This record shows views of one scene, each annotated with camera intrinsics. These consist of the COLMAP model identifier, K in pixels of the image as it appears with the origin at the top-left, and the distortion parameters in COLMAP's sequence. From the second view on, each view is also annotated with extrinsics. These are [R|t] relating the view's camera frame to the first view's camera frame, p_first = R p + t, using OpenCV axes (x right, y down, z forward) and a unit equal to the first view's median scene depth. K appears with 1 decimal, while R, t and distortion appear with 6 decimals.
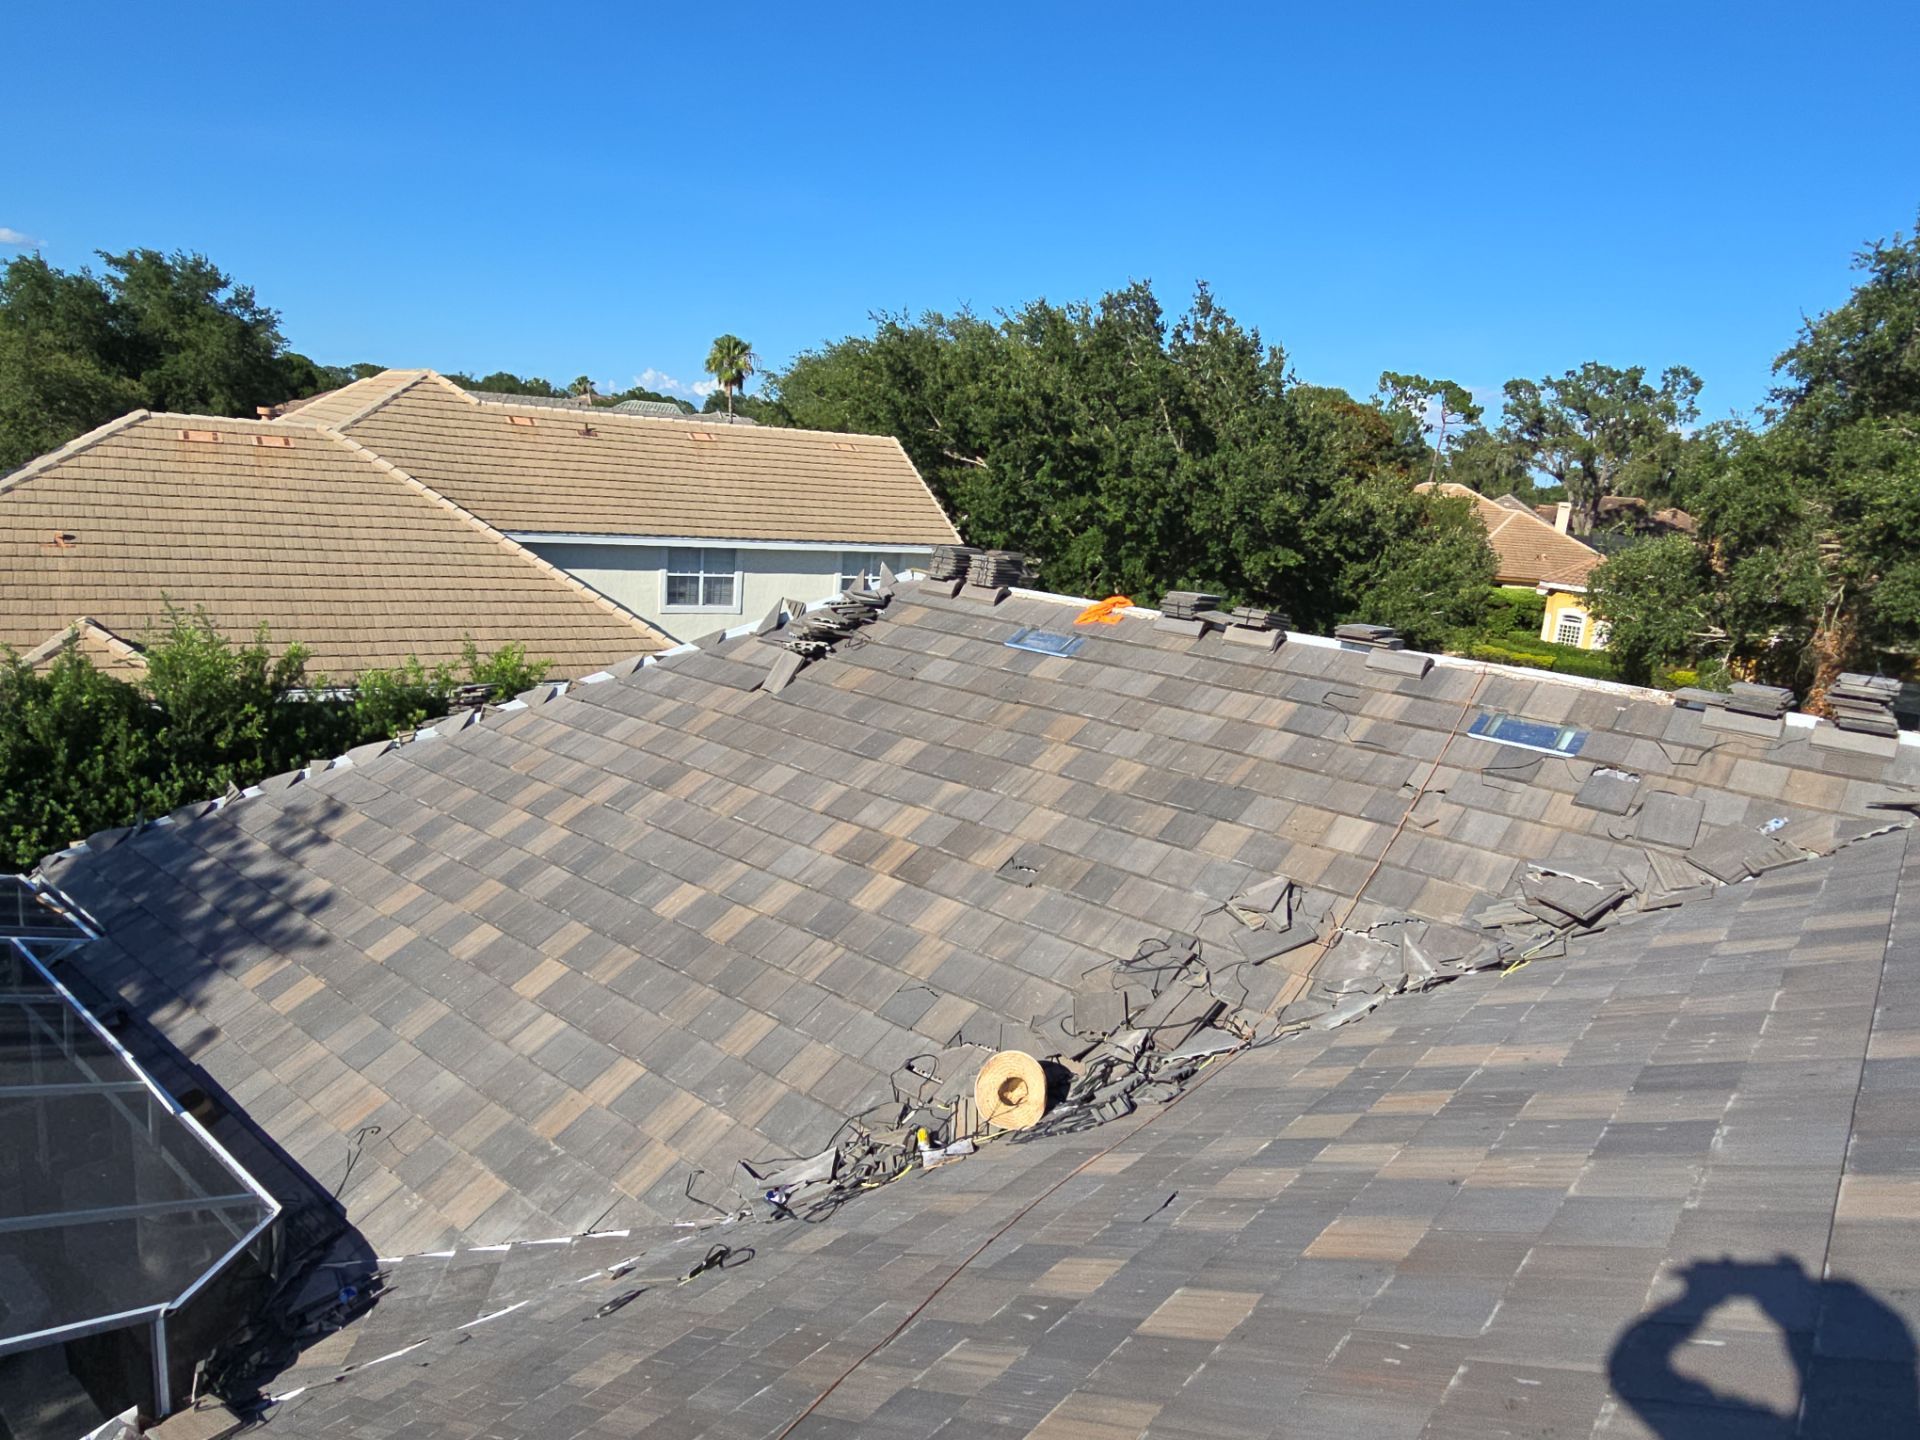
lens RADIAL K [[1211.2, 0, 960.0], [0, 1211.2, 720.0], [0, 0, 1]] dist [-0.001850, 0.002436]
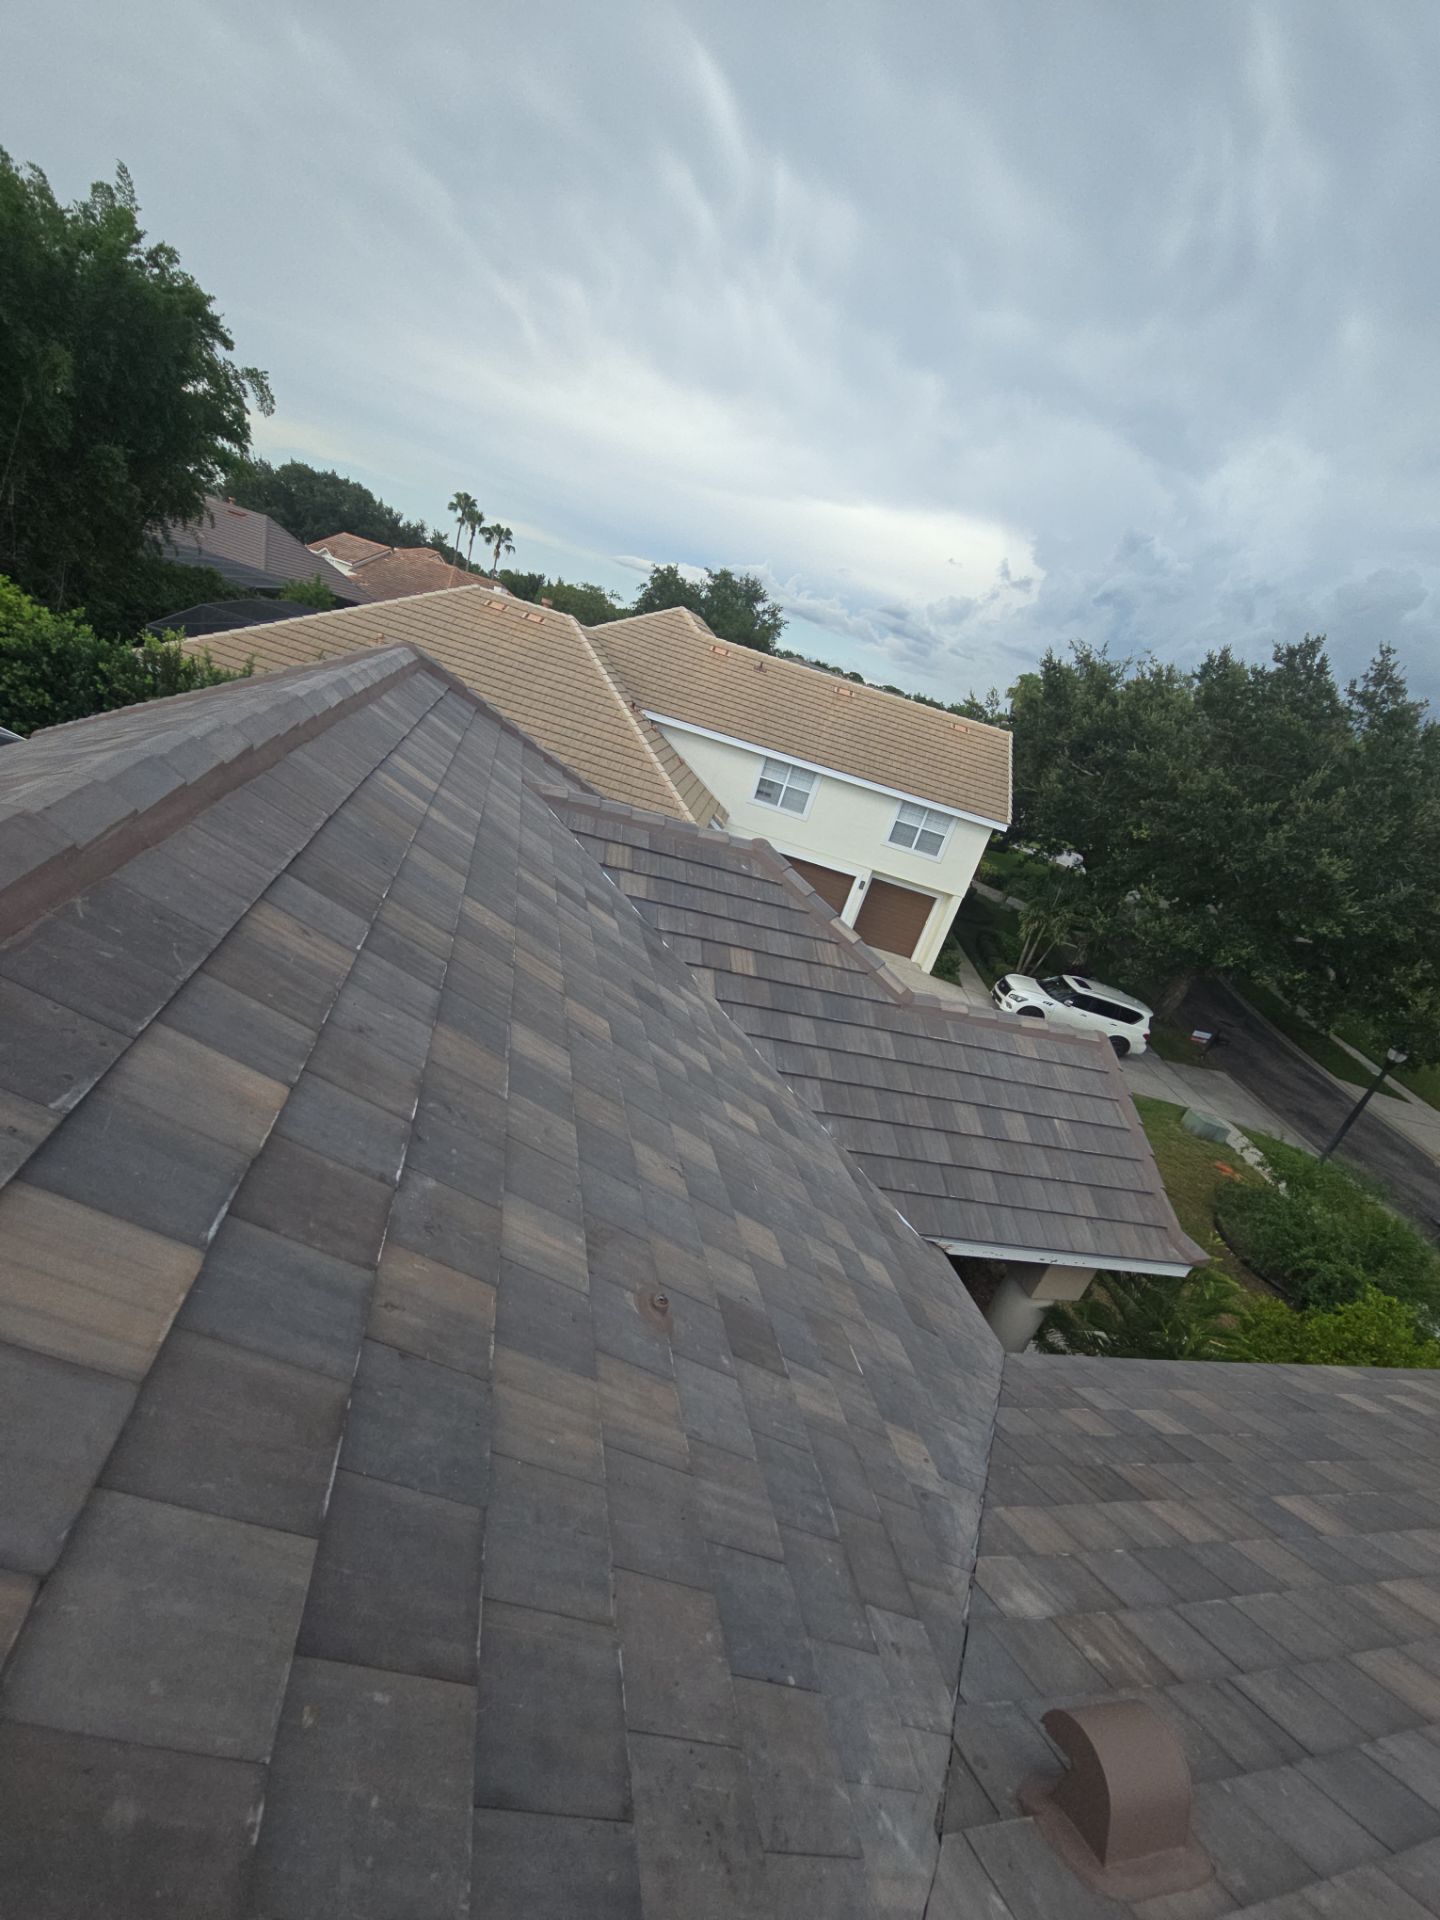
lens RADIAL K [[774.2, 0, 712.3], [0, 774.2, 975.3], [0, 0, 1]] dist [-0.000275, -0.000335]
pose [[0.777012, 0.369503, -0.509628, 0.179930], [-0.343784, 0.927286, 0.148167, -0.016362], [0.527319, 0.060074, 0.847541, 0.174605]]
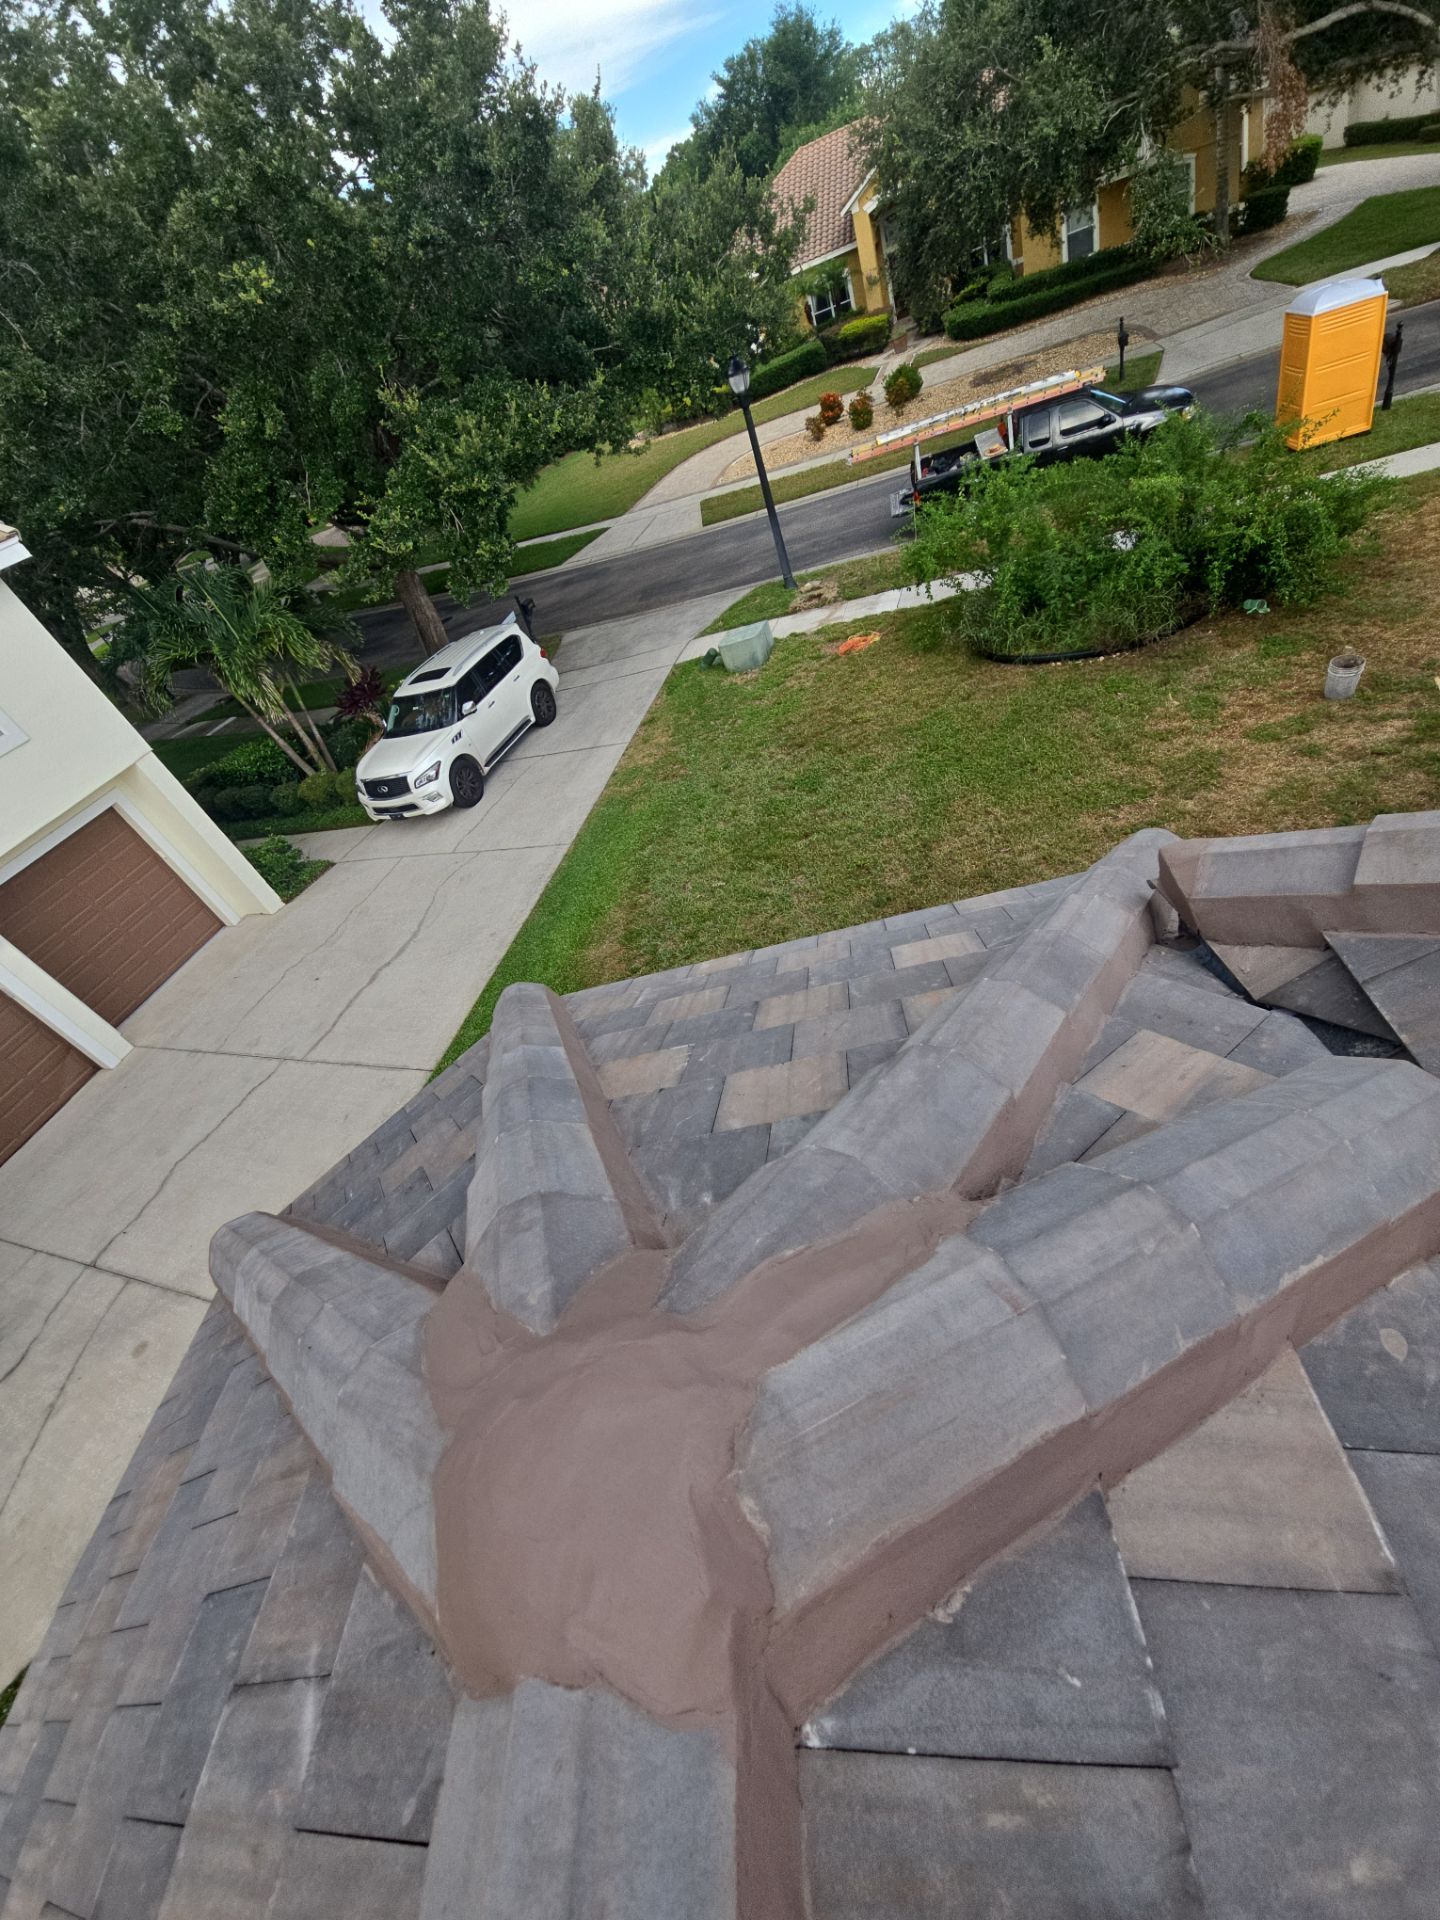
lens RADIAL K [[774.2, 0, 712.3], [0, 774.2, 975.3], [0, 0, 1]] dist [-0.000275, -0.000335]
pose [[0.722222, -0.651357, 0.232658, 0.011978], [0.493802, 0.721107, 0.485966, -0.030189], [-0.484309, -0.236089, 0.842441, 0.491958]]
